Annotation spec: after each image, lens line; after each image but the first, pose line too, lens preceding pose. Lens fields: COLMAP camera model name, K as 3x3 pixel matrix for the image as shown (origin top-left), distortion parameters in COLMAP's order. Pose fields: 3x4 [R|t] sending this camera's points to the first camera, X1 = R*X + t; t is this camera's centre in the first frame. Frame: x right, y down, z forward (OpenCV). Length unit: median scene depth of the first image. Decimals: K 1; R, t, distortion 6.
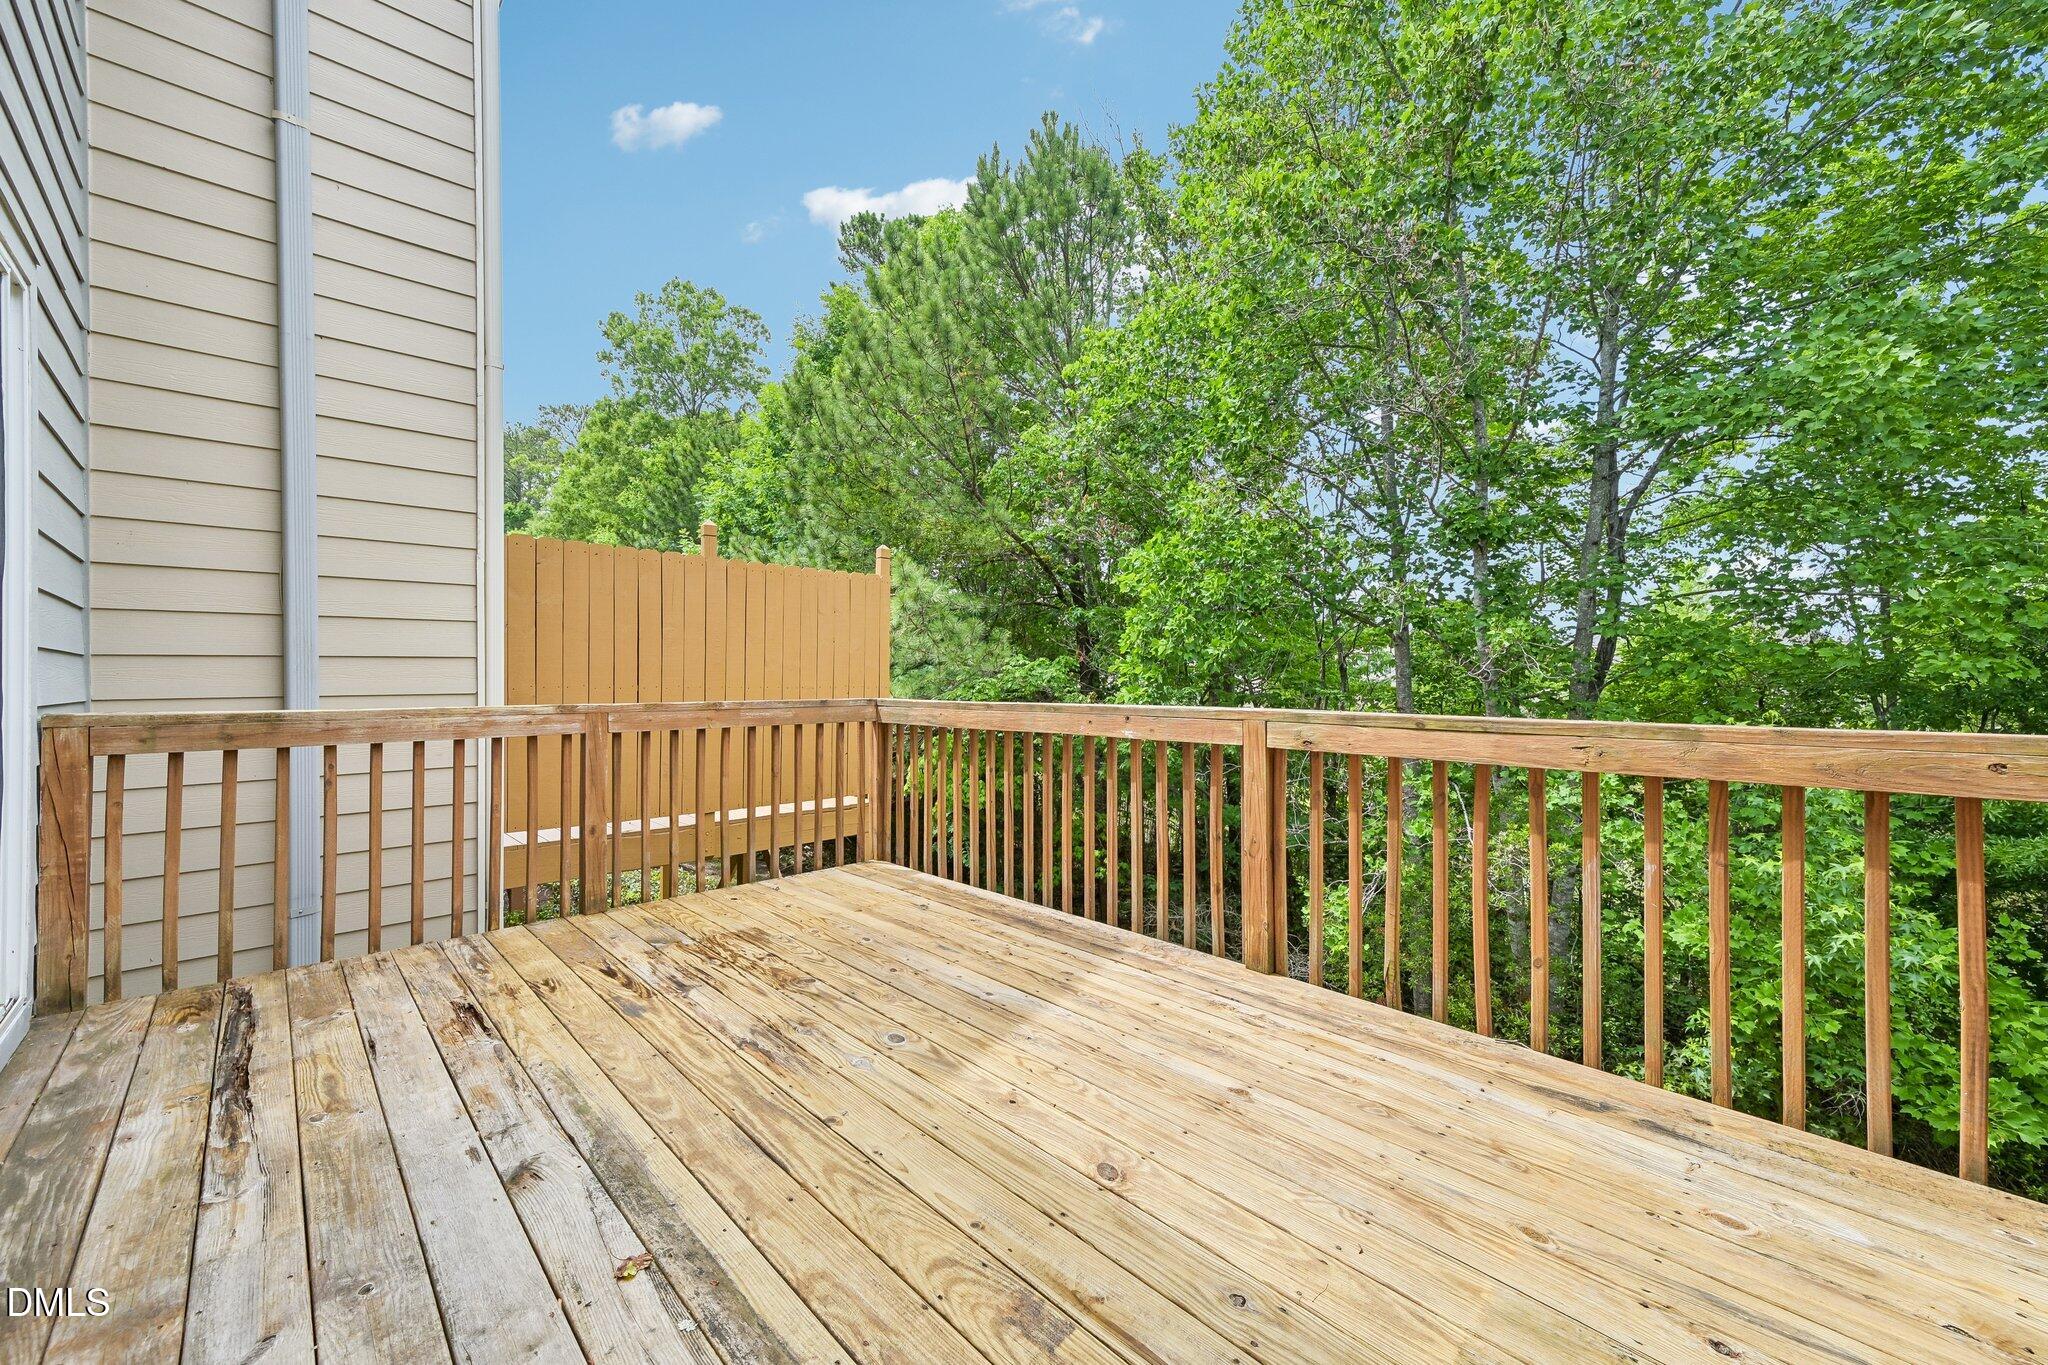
lens RADIAL K [[796.7, 0, 1018.6], [0, 796.7, 676.1], [0, 0, 1]] dist [0.001041, 0.000272]
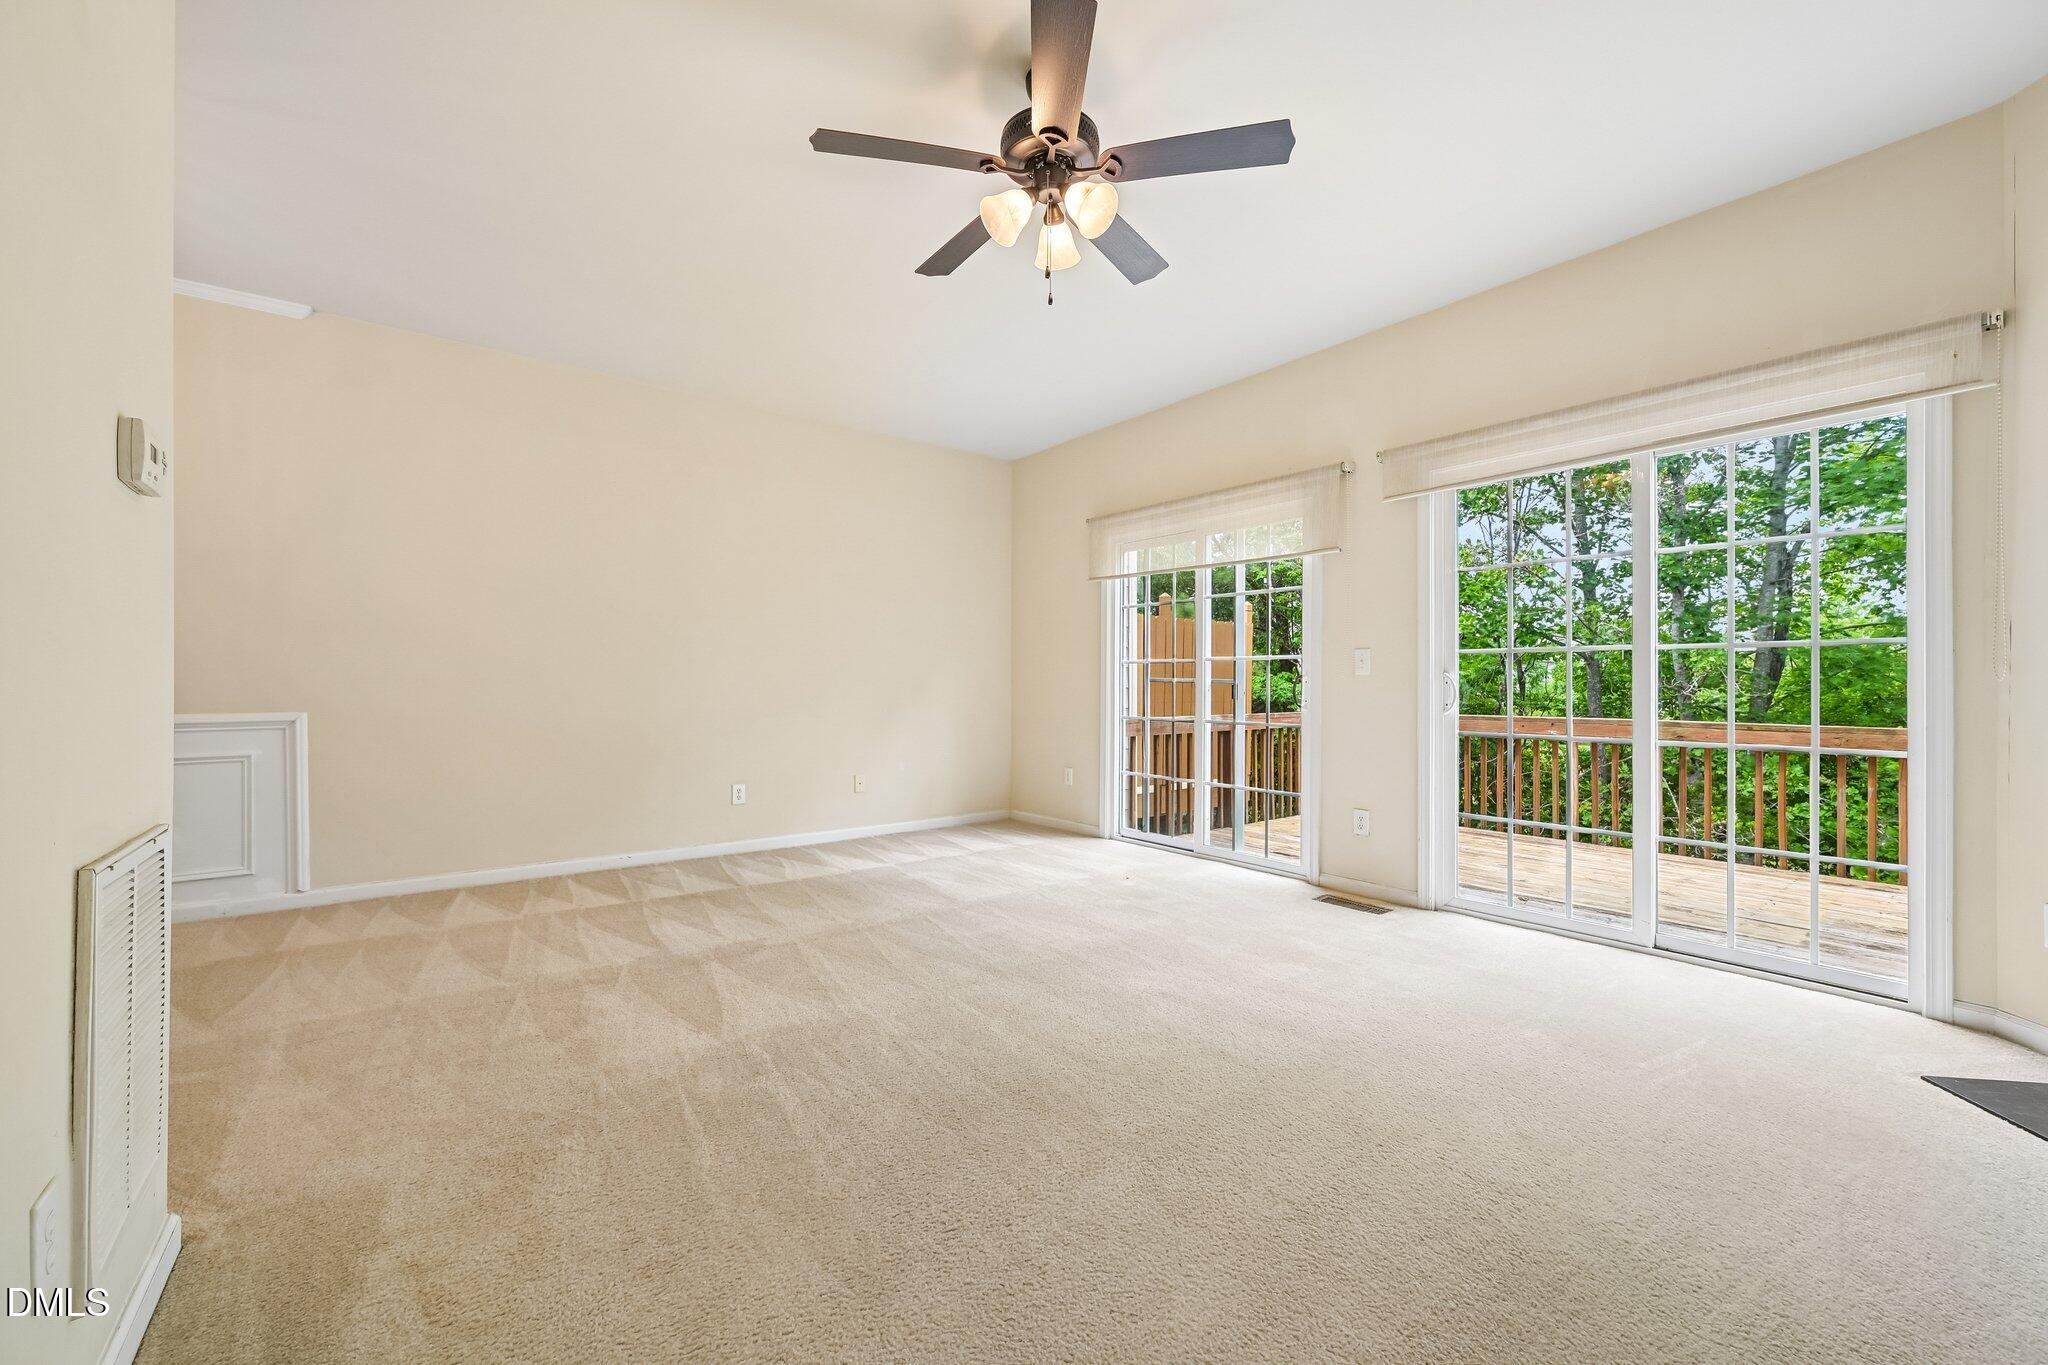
lens RADIAL K [[796.7, 0, 1030.4], [0, 796.7, 687.0], [0, 0, 1]] dist [0.001041, 0.000272]
pose [[0.996186, -0.002274, -0.087229, -0.230891], [0.002670, 0.999987, 0.004422, -0.011613], [0.087218, -0.004638, 0.996178, -0.241461]]
